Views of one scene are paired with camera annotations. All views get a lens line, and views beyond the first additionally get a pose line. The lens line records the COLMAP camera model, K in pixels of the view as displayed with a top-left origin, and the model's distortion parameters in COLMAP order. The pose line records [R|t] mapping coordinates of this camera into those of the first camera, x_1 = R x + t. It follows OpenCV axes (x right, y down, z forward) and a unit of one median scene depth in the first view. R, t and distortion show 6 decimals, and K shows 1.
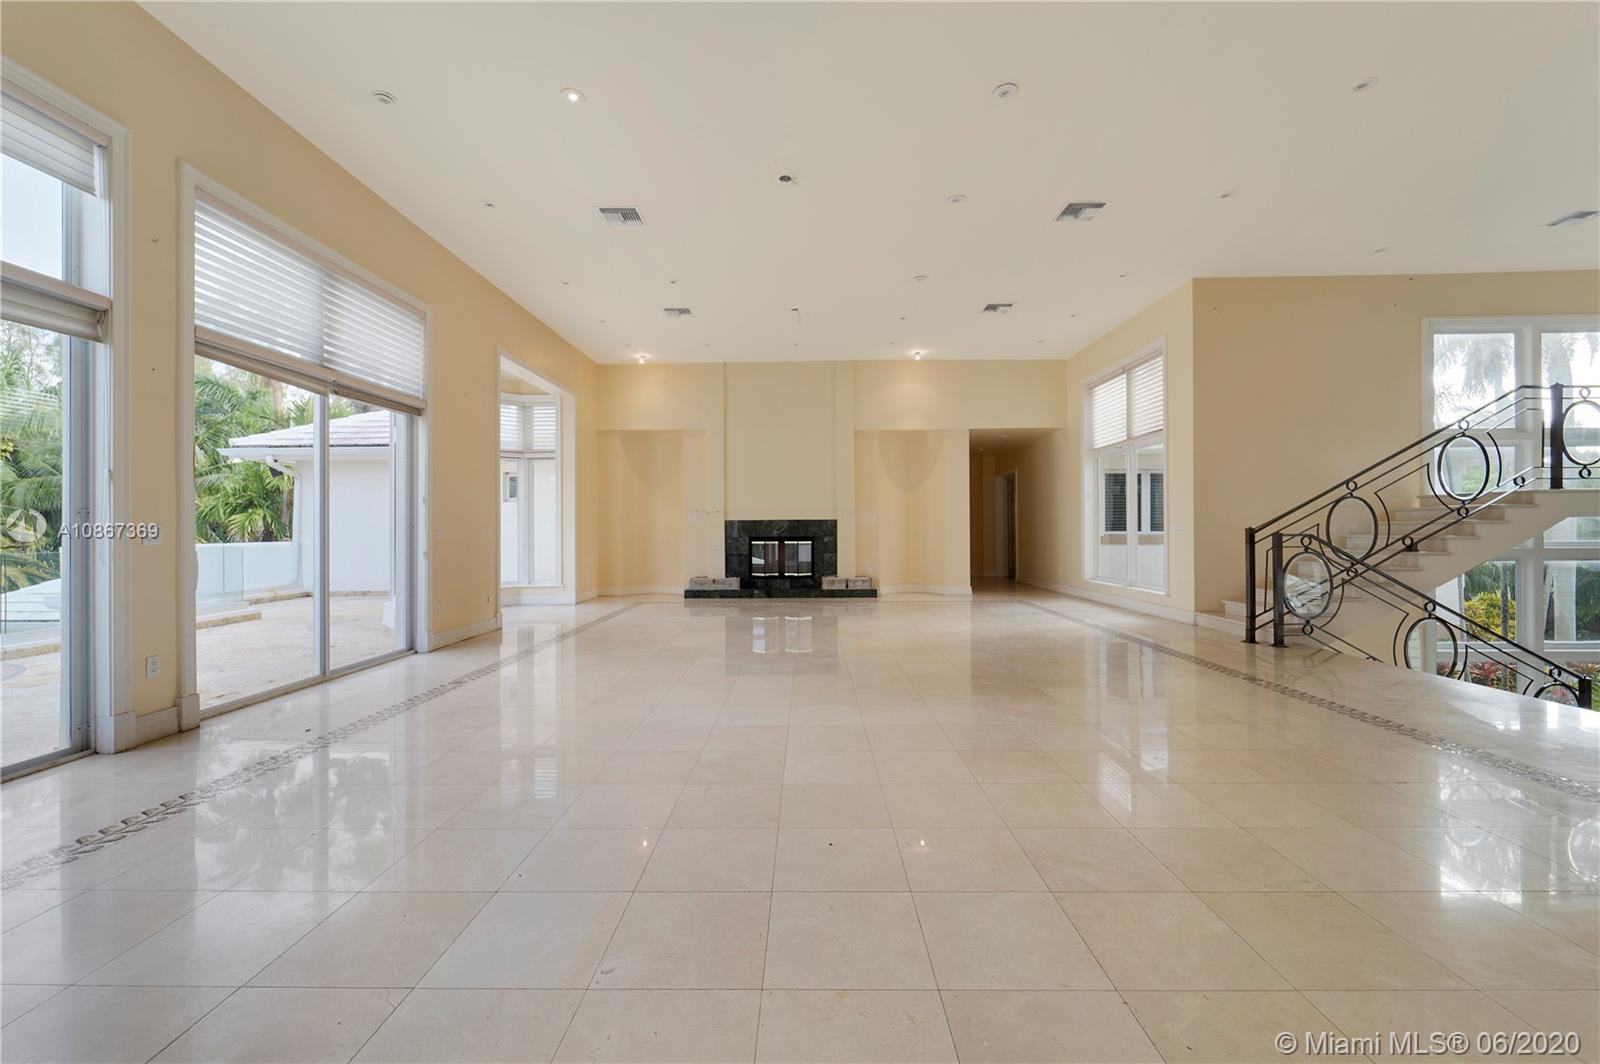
lens RADIAL K [[653.7, 0, 800.0], [0, 653.7, 532.0], [0, 0, 1]] dist [-0.000317, -0.000070]
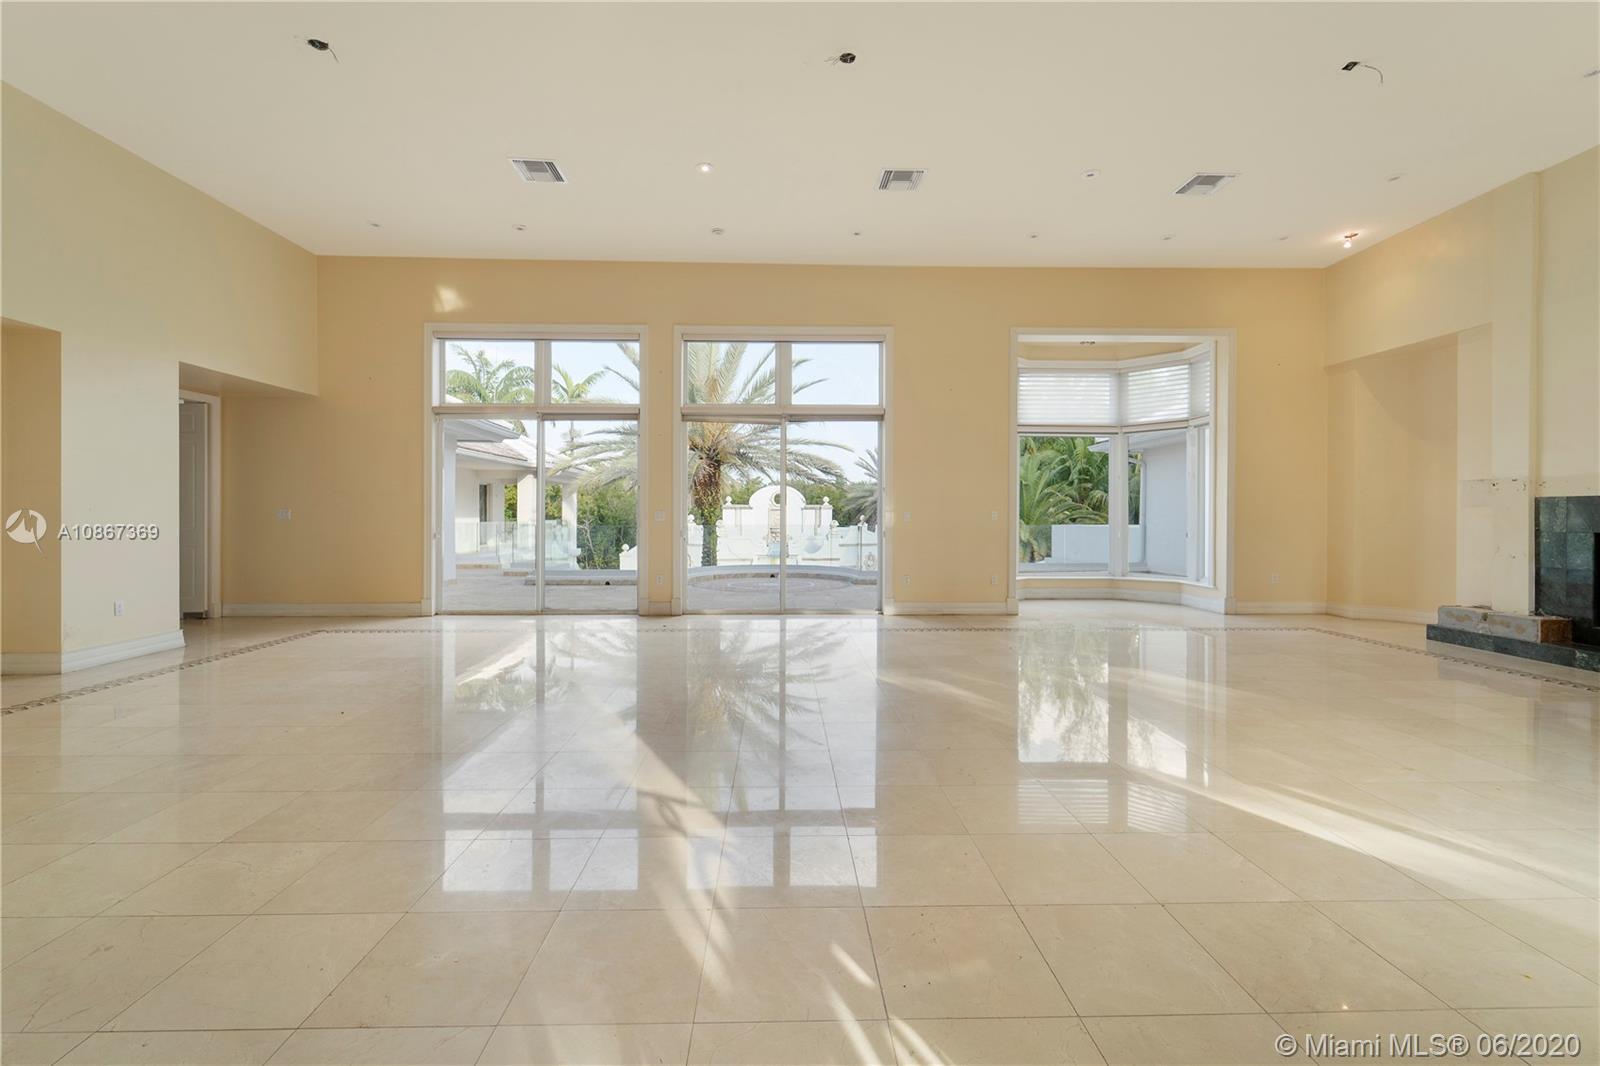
lens RADIAL K [[675.3, 0, 794.6], [0, 675.3, 515.6], [0, 0, 1]] dist [0.001463, 0.000111]
pose [[0.029863, 0.006225, -0.999535, 0.372548], [-0.005480, 0.999967, 0.006064, -0.003847], [0.999539, 0.005297, 0.029896, 0.441092]]
